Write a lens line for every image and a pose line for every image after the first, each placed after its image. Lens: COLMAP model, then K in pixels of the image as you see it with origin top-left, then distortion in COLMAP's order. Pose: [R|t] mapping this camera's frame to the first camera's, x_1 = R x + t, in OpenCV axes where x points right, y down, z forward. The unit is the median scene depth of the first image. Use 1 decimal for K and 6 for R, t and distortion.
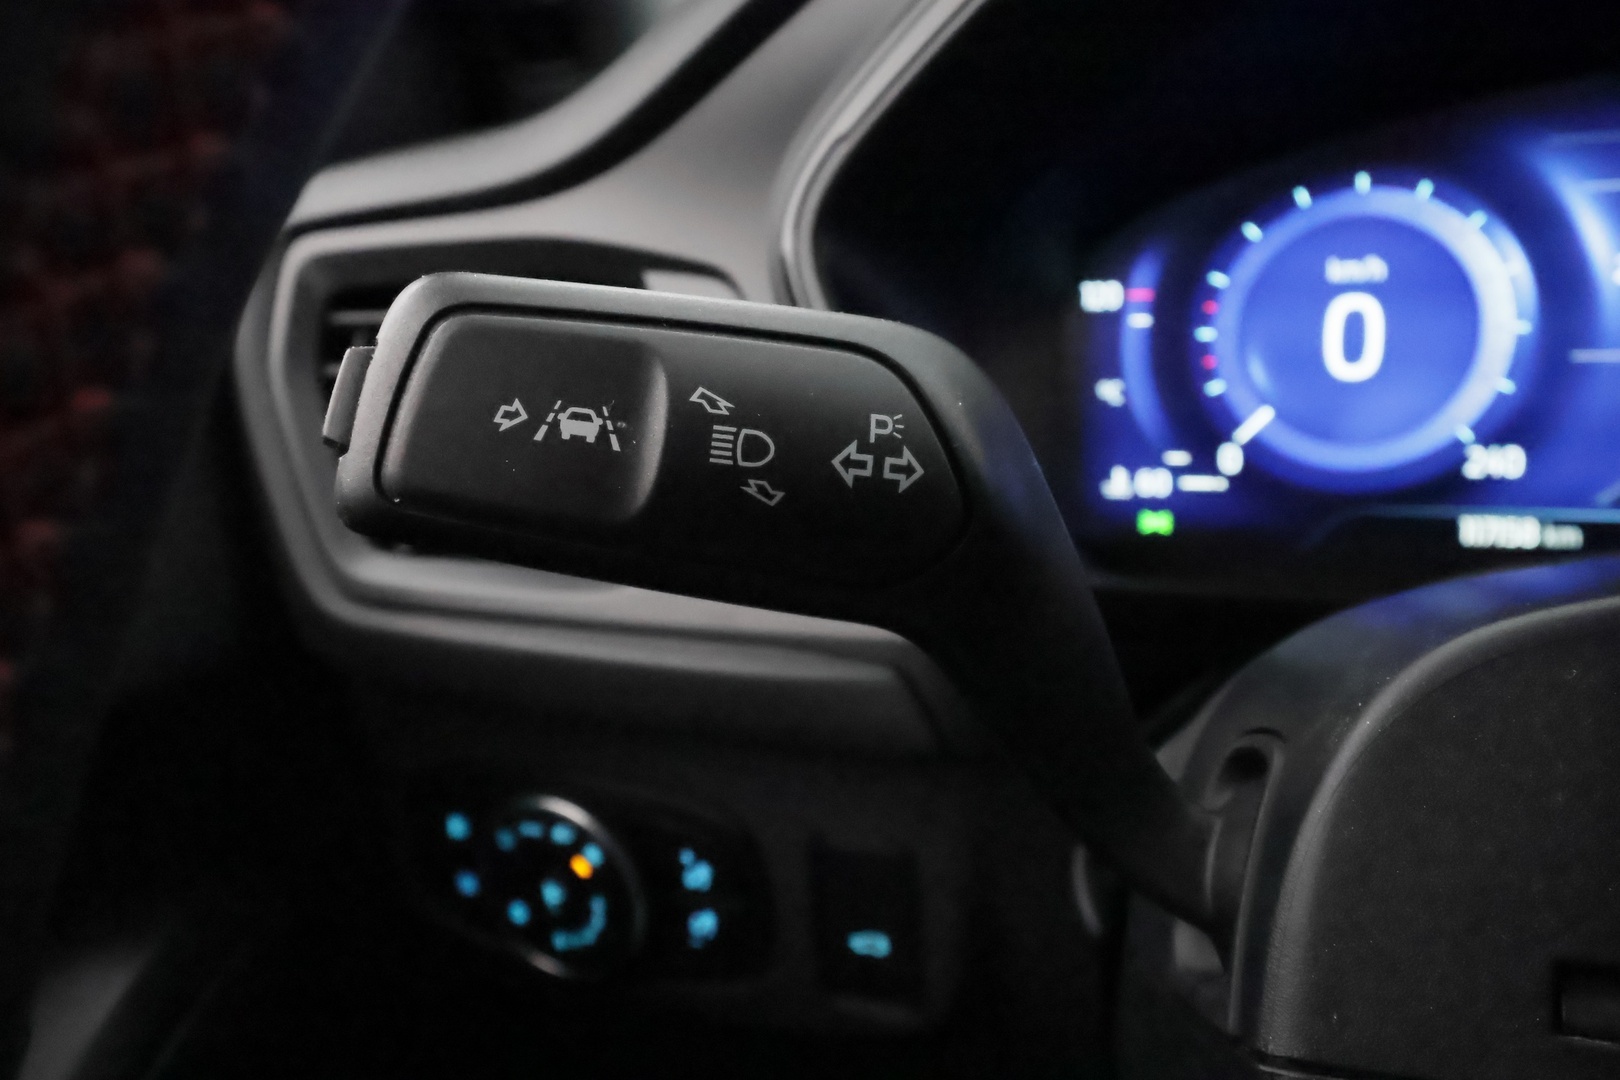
lens RADIAL K [[1380.8, 0, 798.4], [0, 1380.8, 536.8], [0, 0, 1]] dist [-0.016083, 0.012334]
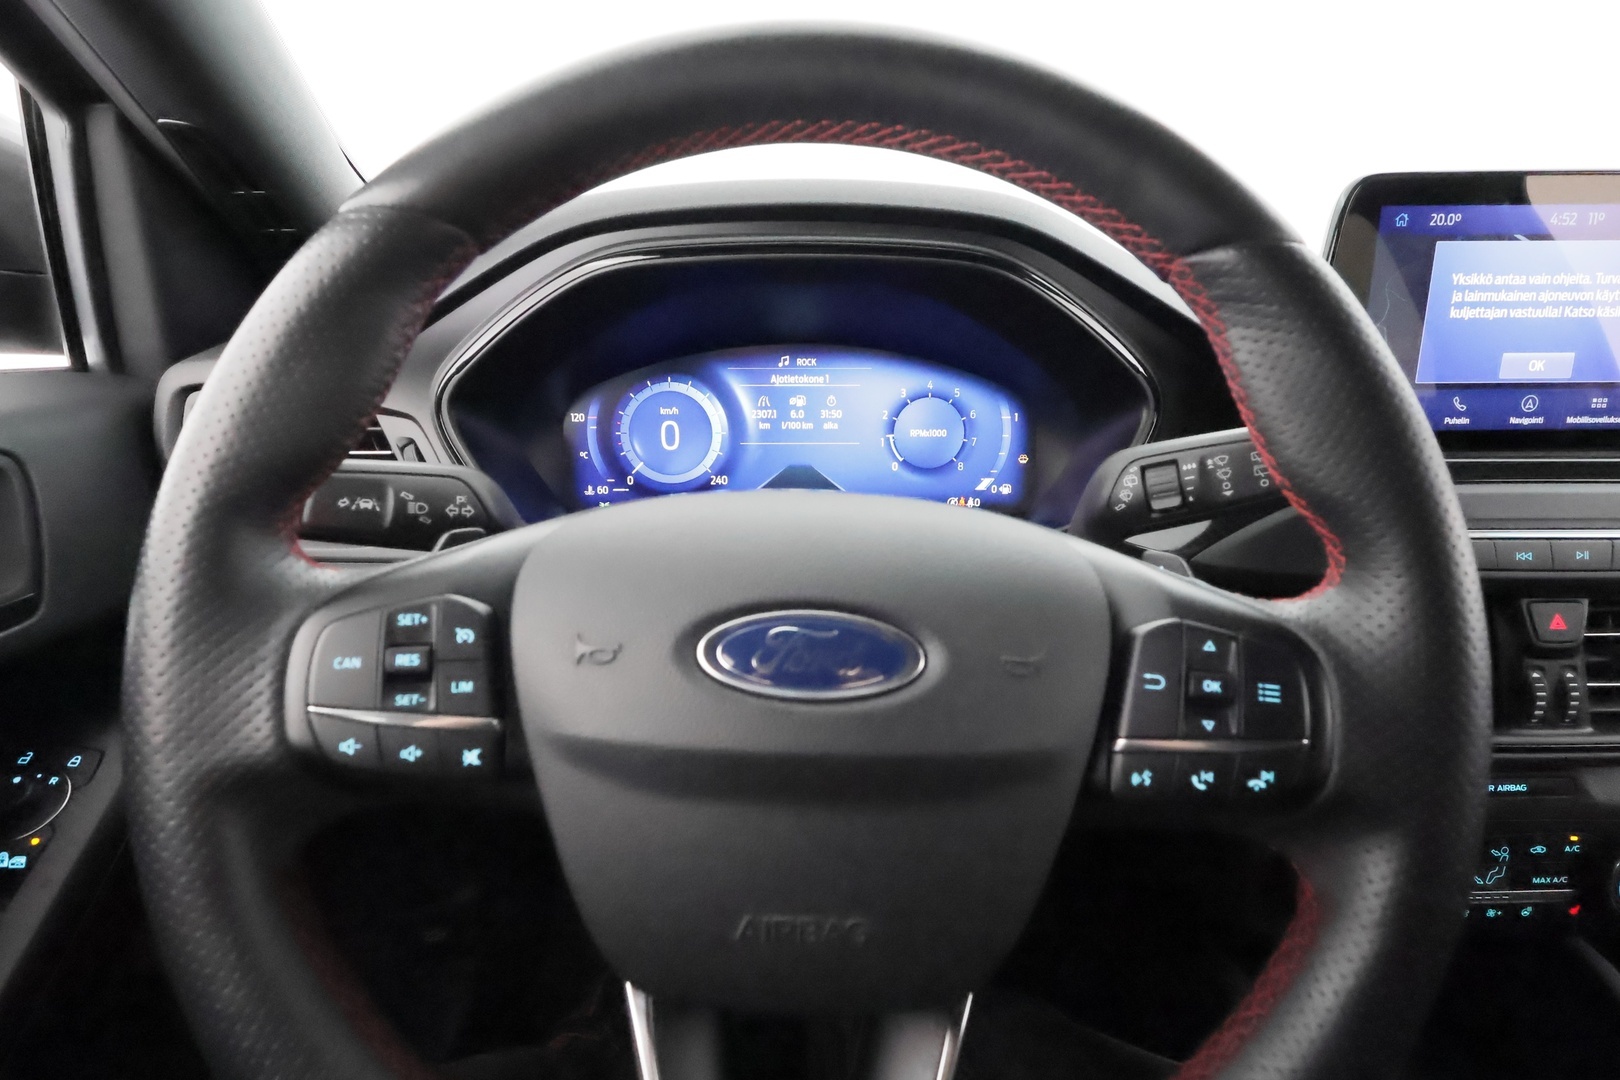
lens RADIAL K [[797.9, 0, 819.2], [0, 797.9, 548.4], [0, 0, 1]] dist [-0.002678, 0.000950]
pose [[0.920676, -0.066429, 0.384633, 0.111571], [0.037895, 0.995969, 0.081303, -0.085482], [-0.388484, -0.060278, 0.919482, -1.270028]]
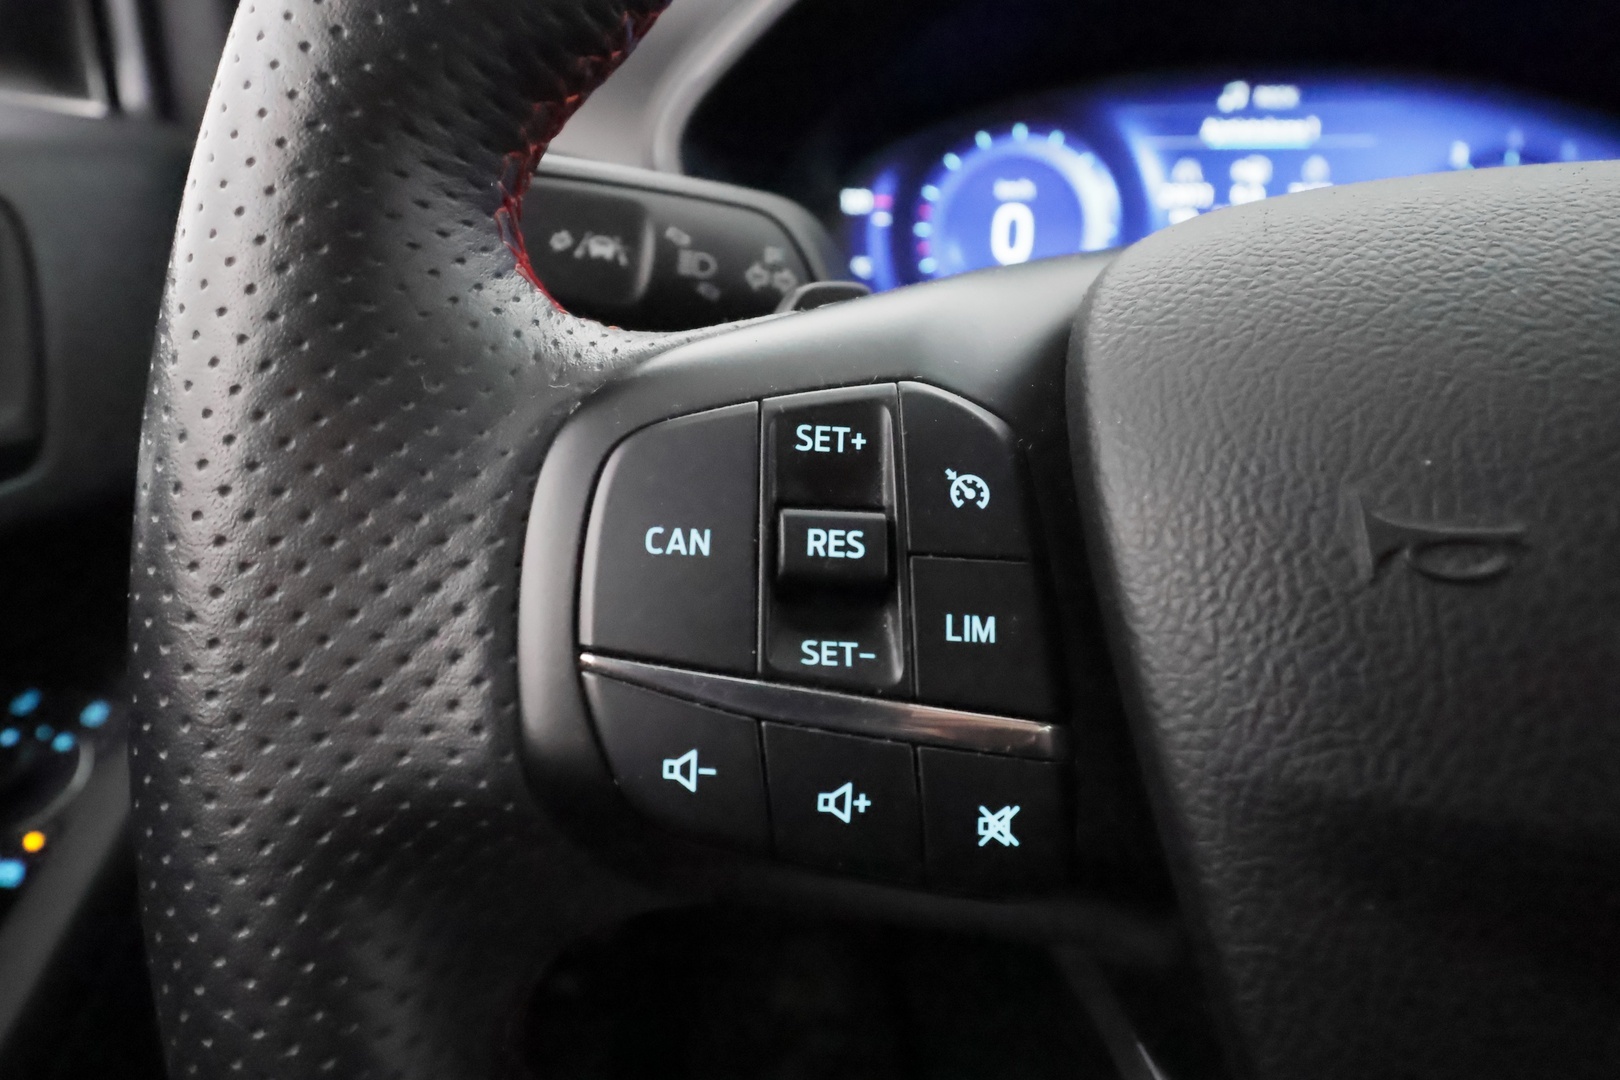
lens RADIAL K [[1048.8, 0, 841.0], [0, 1048.8, 554.8], [0, 0, 1]] dist [-0.000874, -0.005053]
pose [[0.972374, -0.036300, 0.230589, -0.175248], [0.003289, 0.989868, 0.141956, 0.107225], [-0.233405, -0.137275, 0.962641, -0.362497]]
